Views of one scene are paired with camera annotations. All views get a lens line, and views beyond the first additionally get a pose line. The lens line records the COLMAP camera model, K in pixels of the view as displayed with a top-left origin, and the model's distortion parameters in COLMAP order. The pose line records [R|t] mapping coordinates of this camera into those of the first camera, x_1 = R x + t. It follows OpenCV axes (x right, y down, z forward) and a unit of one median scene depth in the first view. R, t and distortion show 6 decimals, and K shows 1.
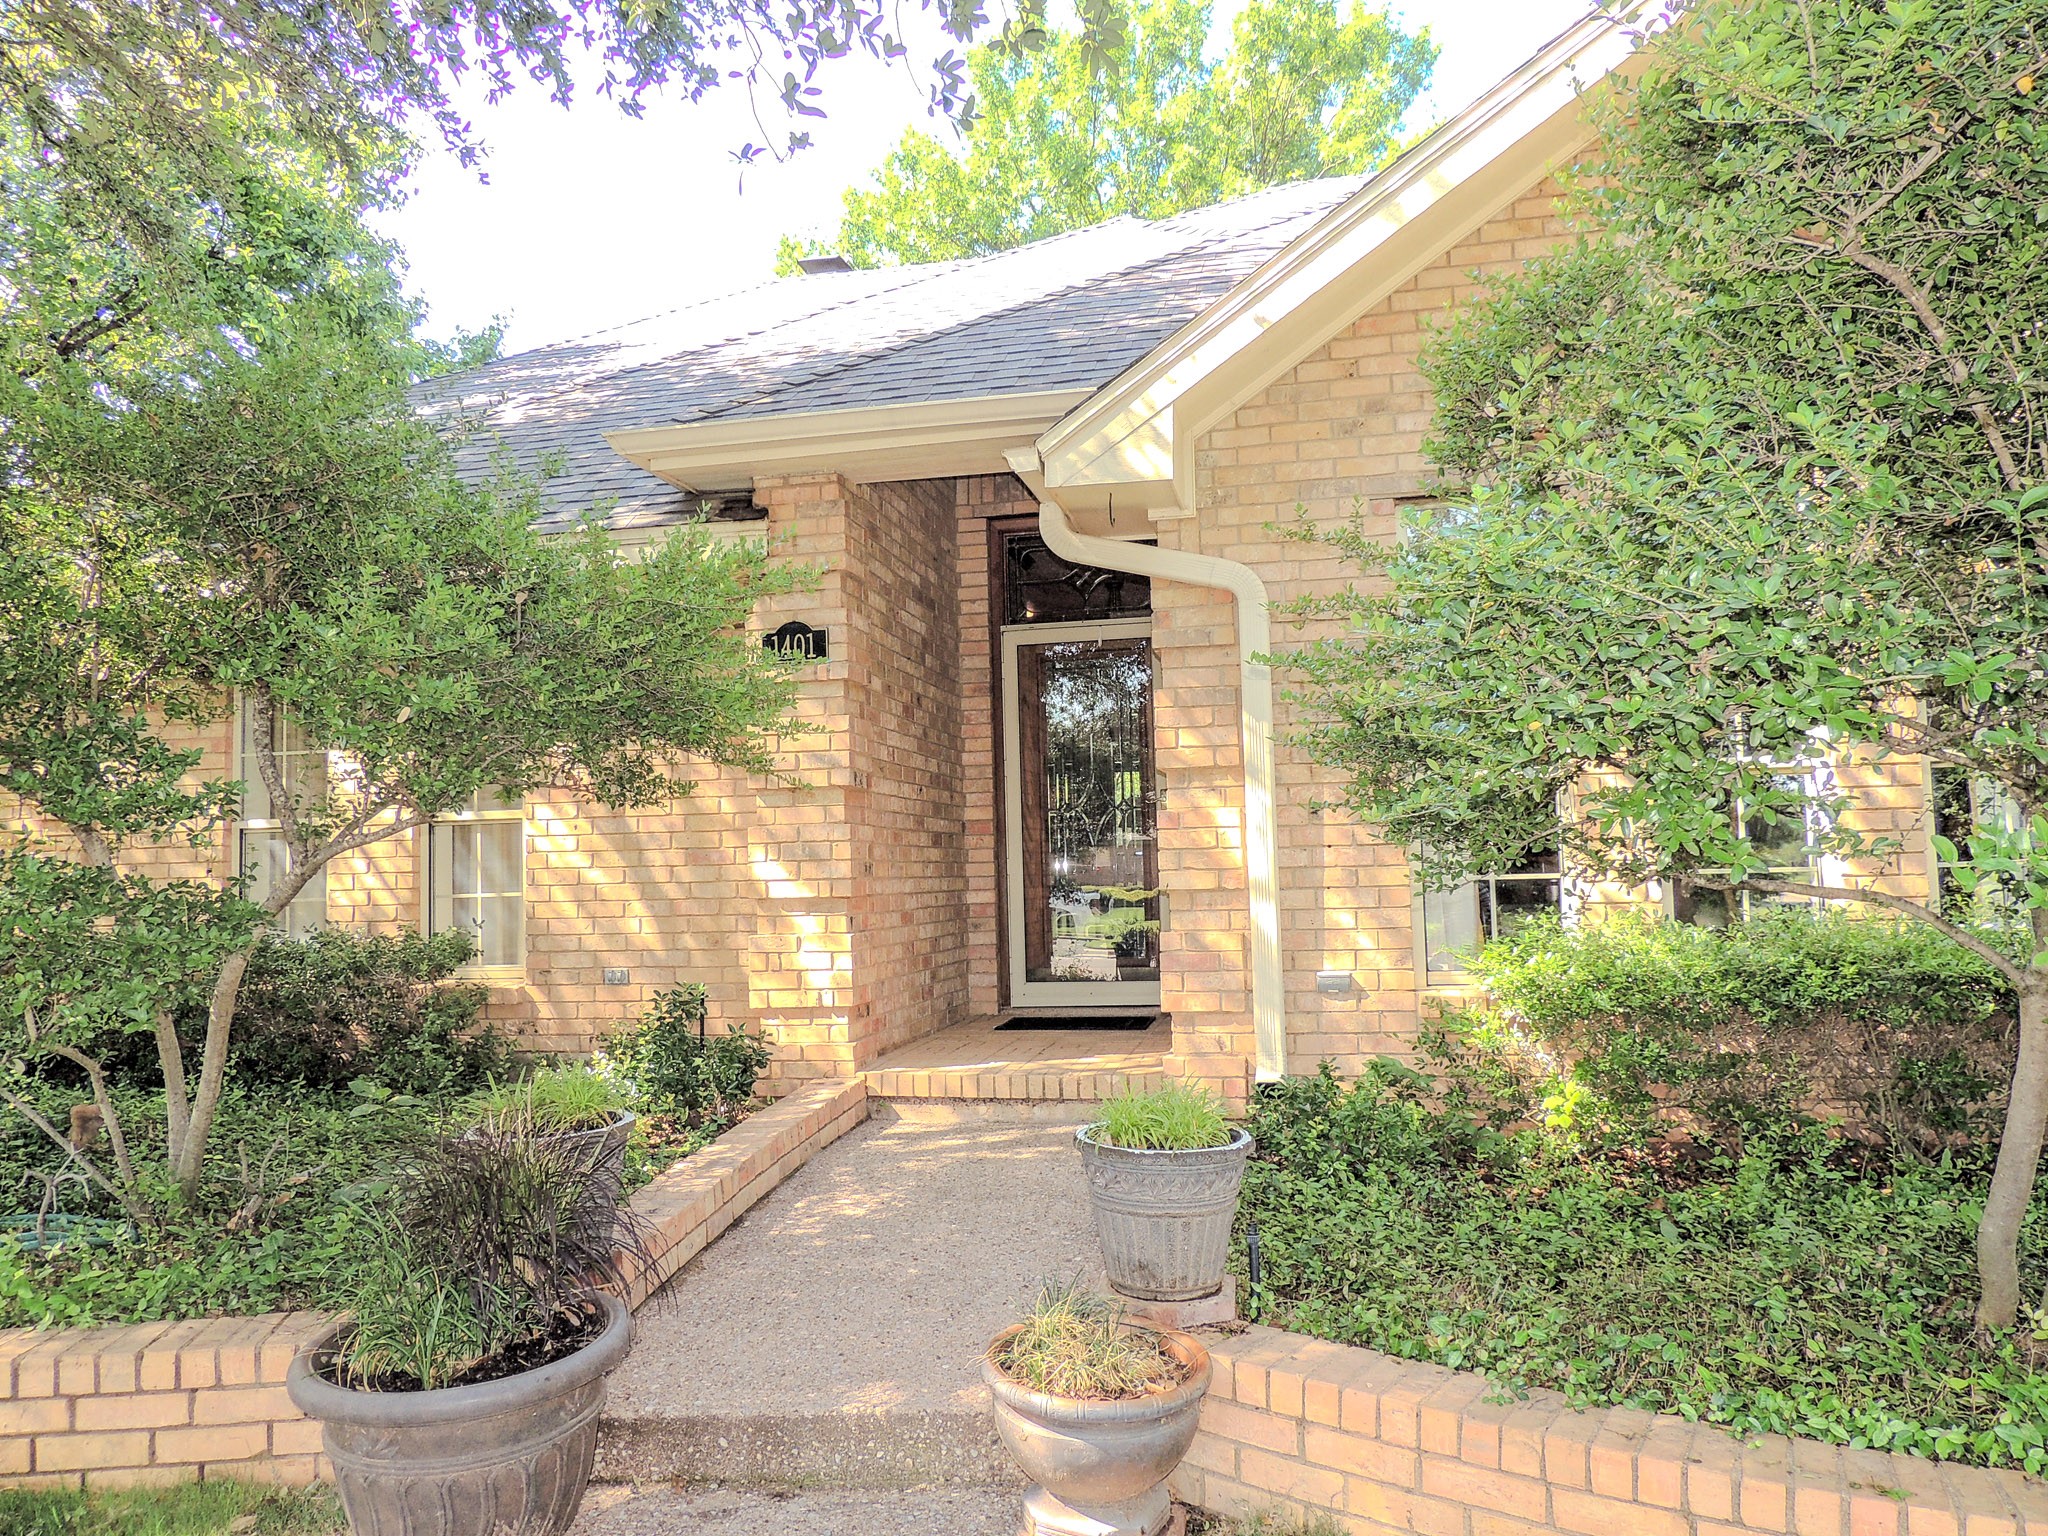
lens RADIAL K [[1457.5, 0, 1024.0], [0, 1457.5, 768.0], [0, 0, 1]] dist [-0.021031, -0.002306]
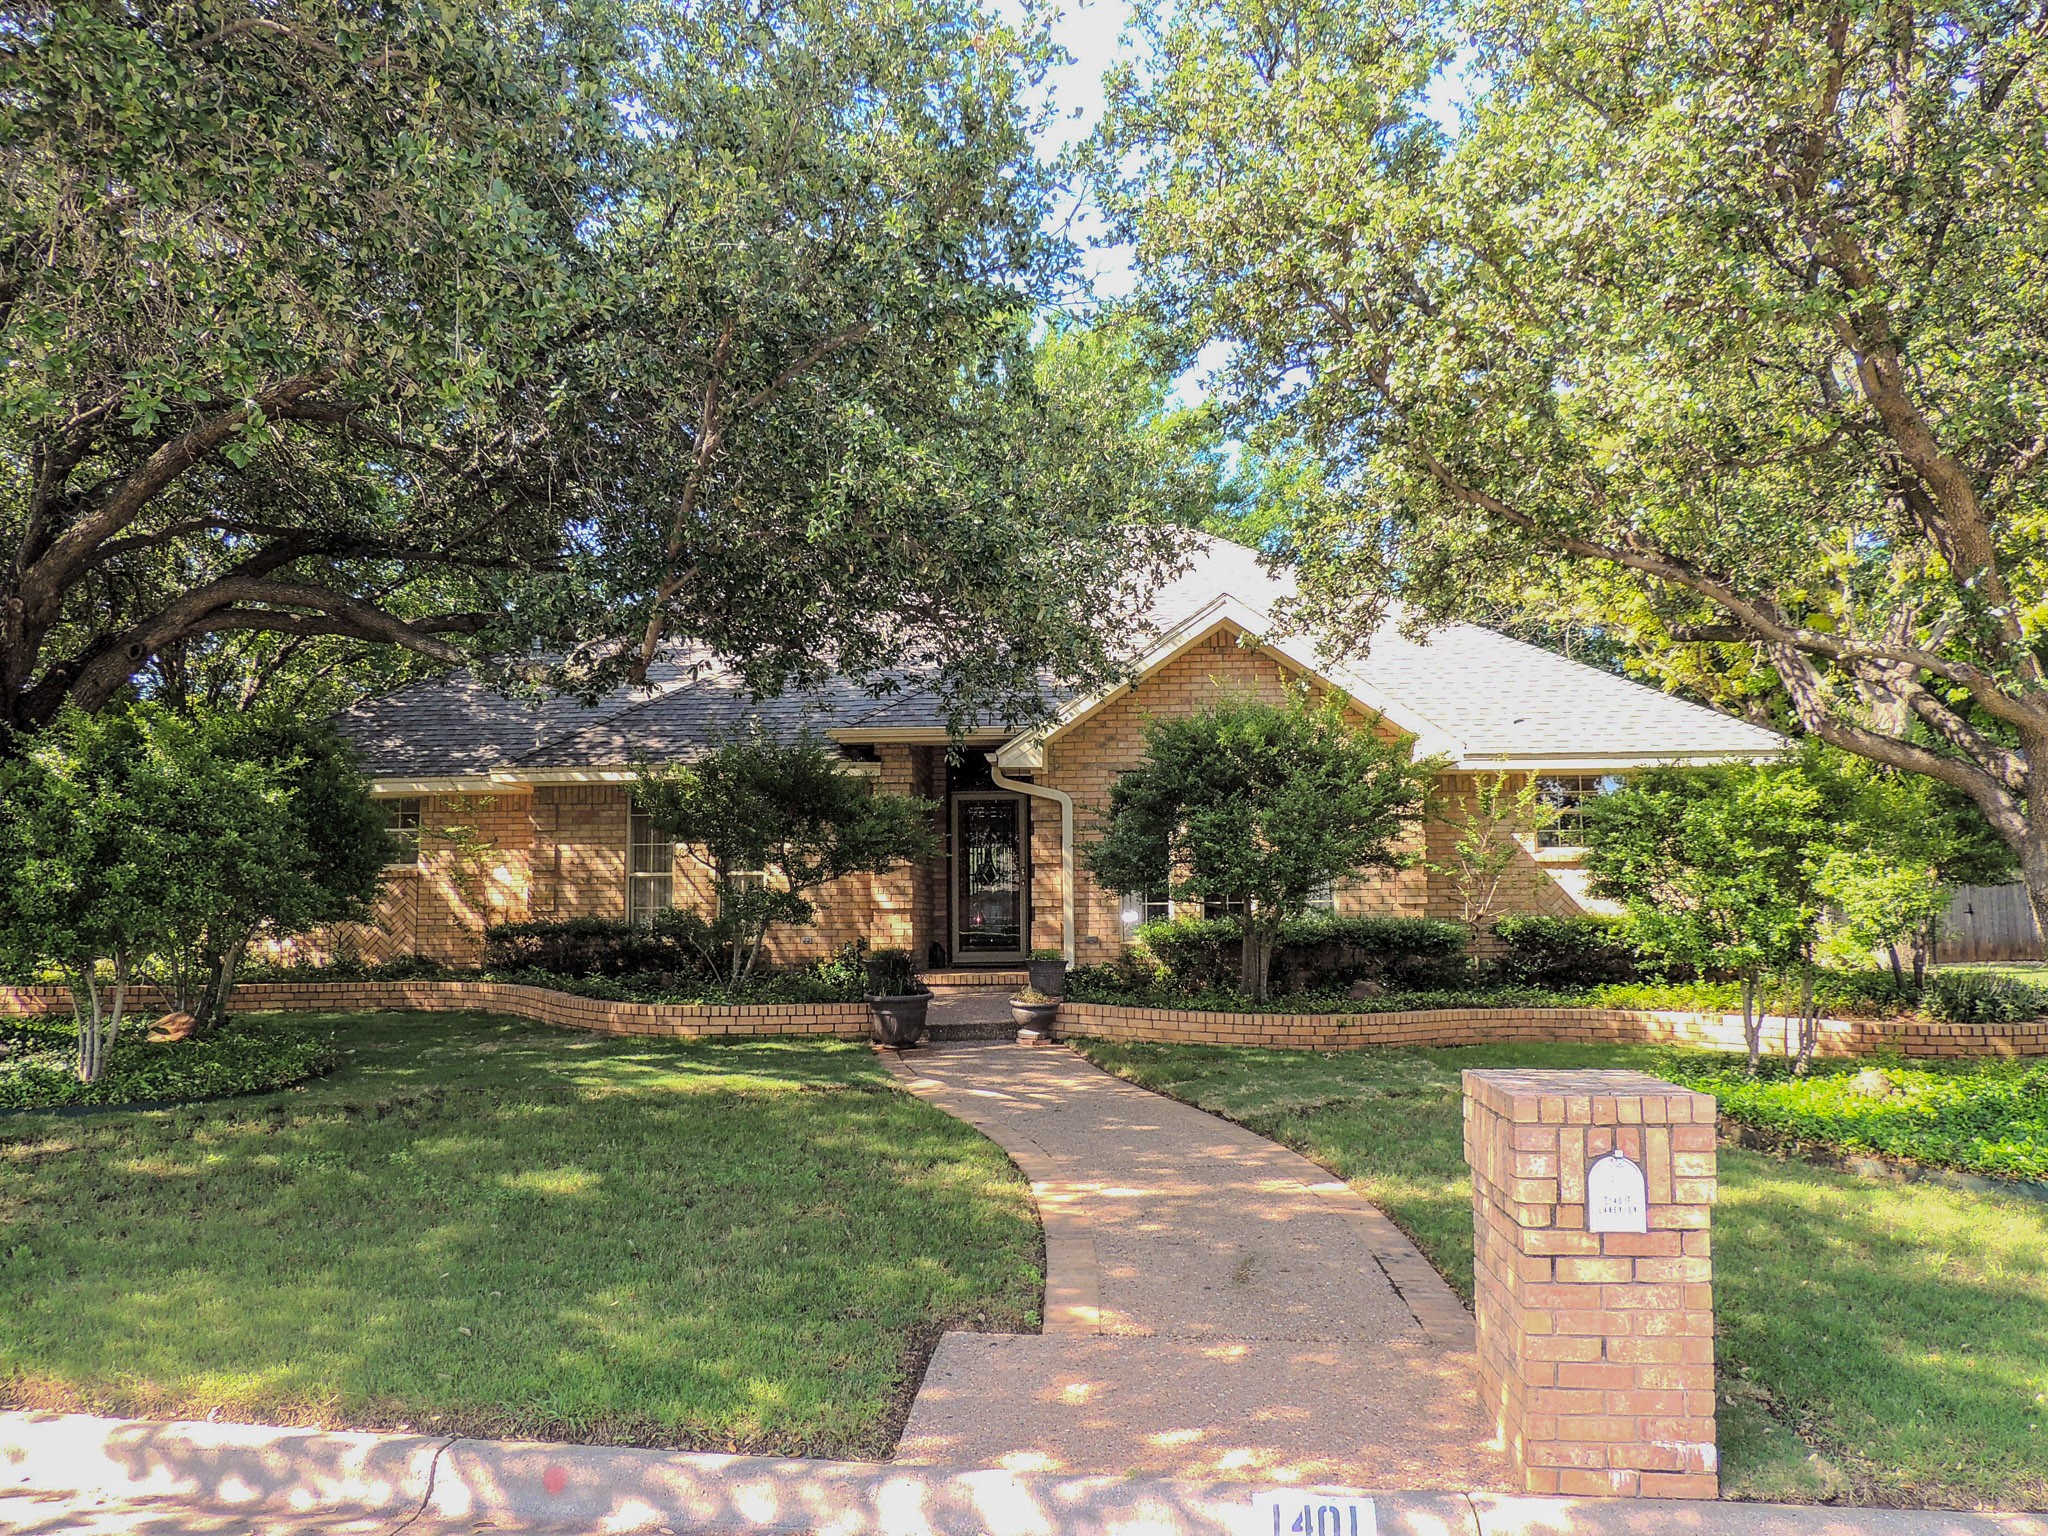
lens RADIAL K [[1457.5, 0, 1024.0], [0, 1457.5, 768.0], [0, 0, 1]] dist [-0.021031, -0.002306]
pose [[0.990203, 0.027569, 0.136888, -0.281666], [-0.023506, 0.999236, -0.031216, -0.084826], [-0.137644, 0.027692, 0.990095, -1.605831]]
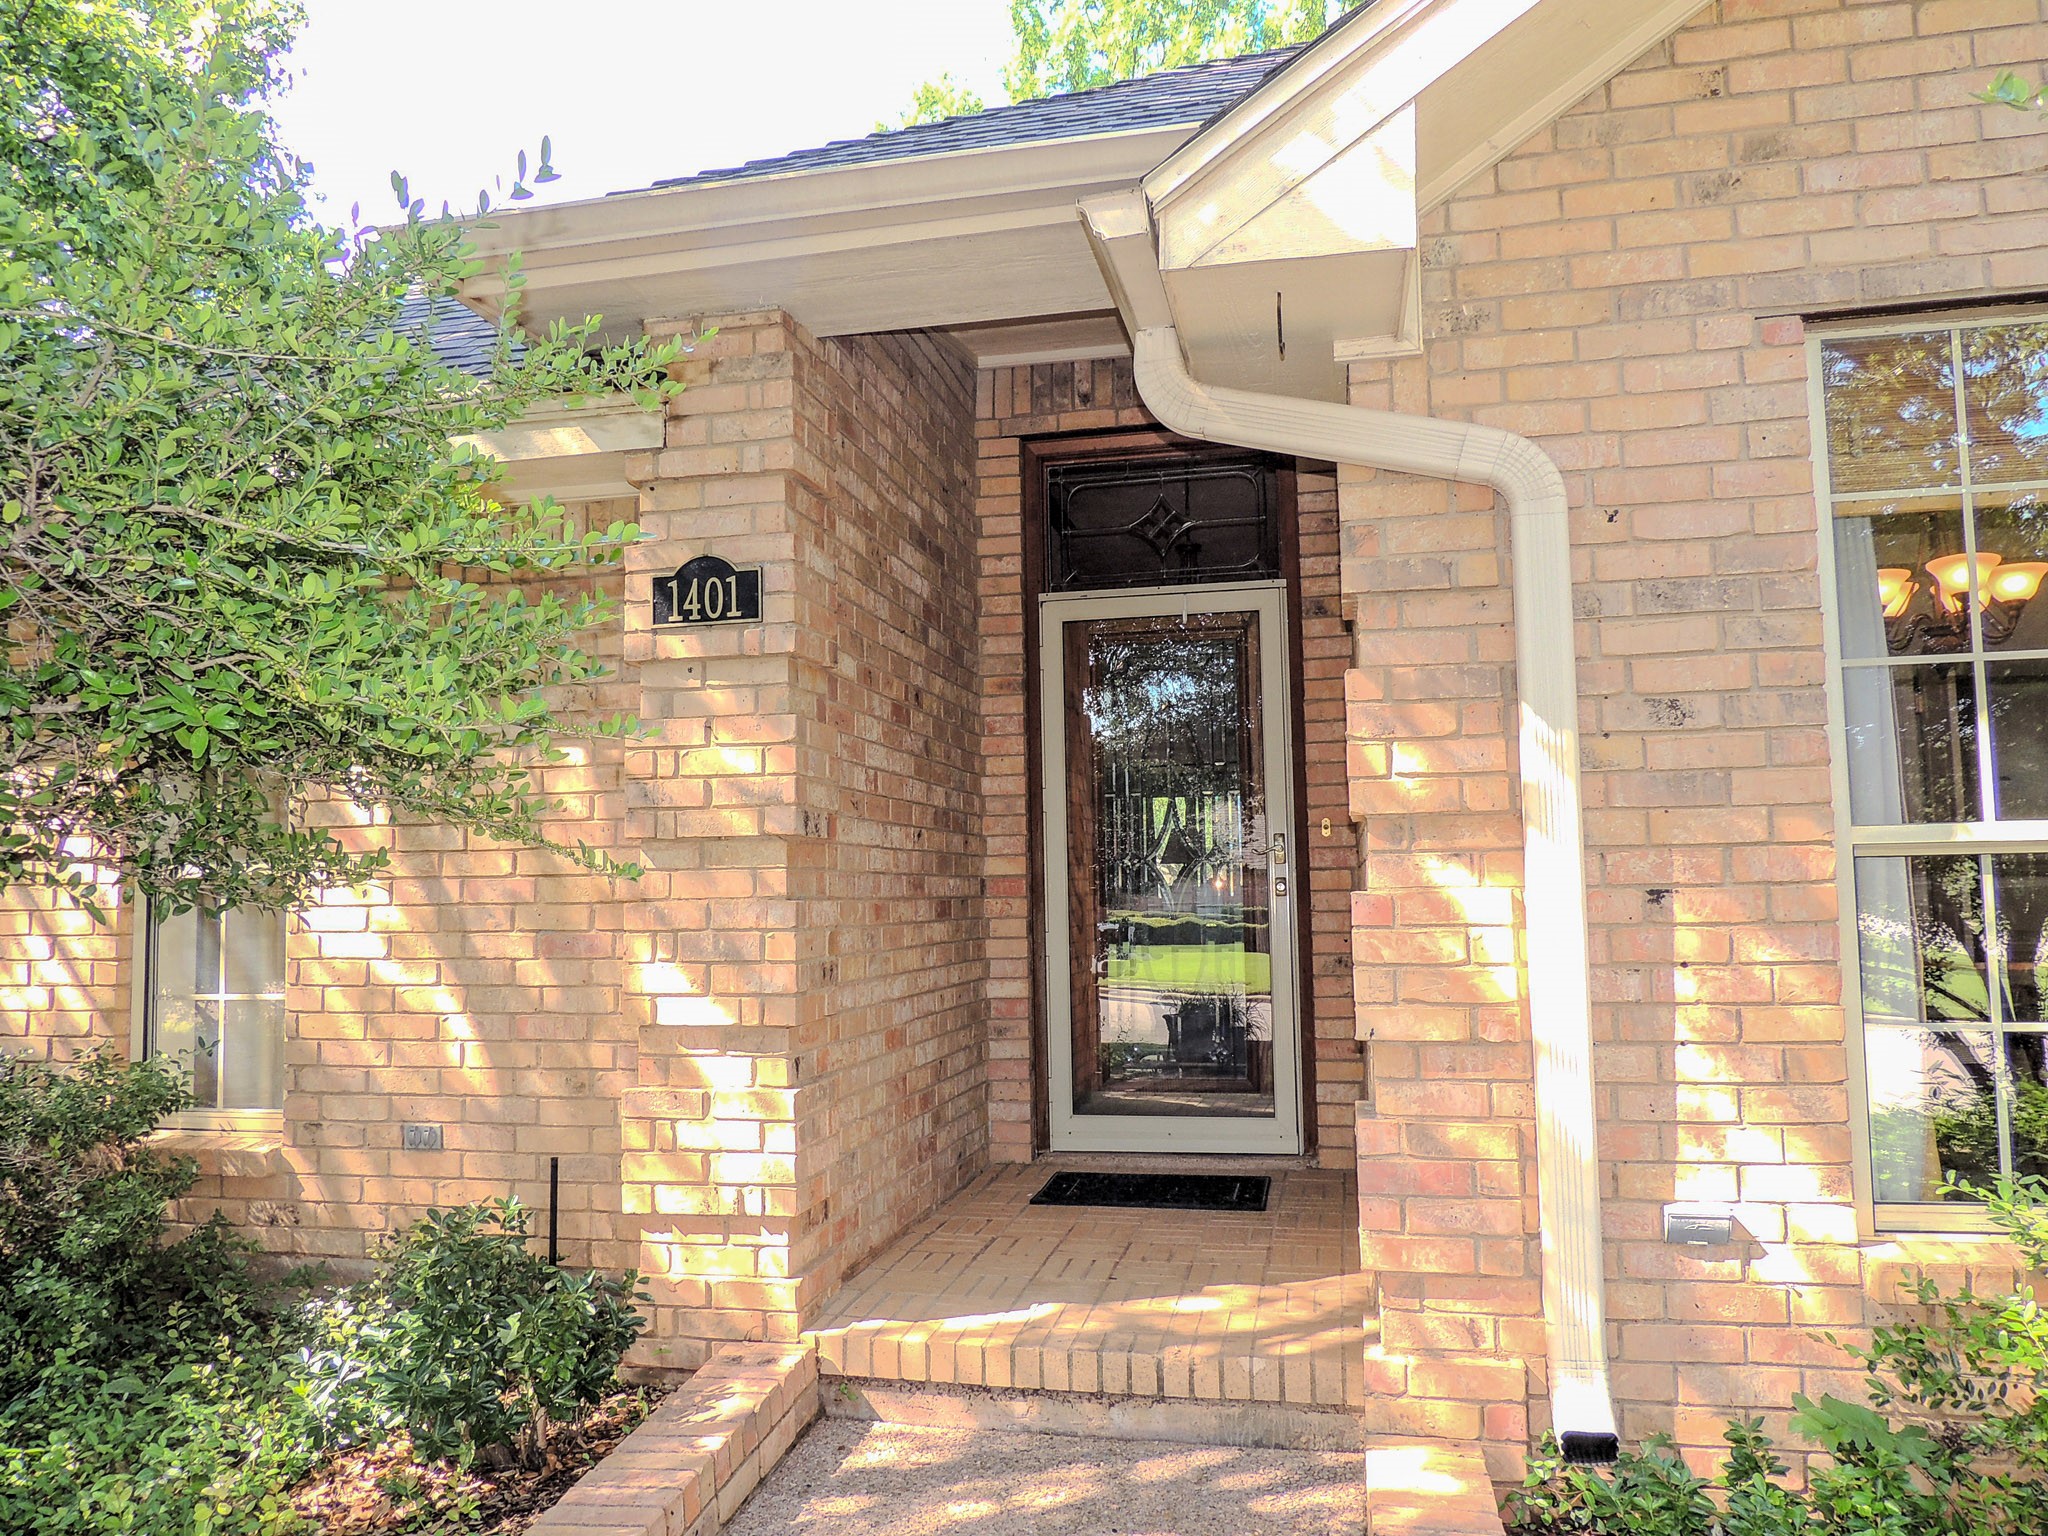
lens RADIAL K [[1457.5, 0, 1024.0], [0, 1457.5, 768.0], [0, 0, 1]] dist [-0.021031, -0.002306]
pose [[0.999957, 0.007894, -0.004883, -0.025046], [-0.007955, 0.999889, -0.012634, -0.008121], [0.004783, 0.012672, 0.999908, 0.411506]]
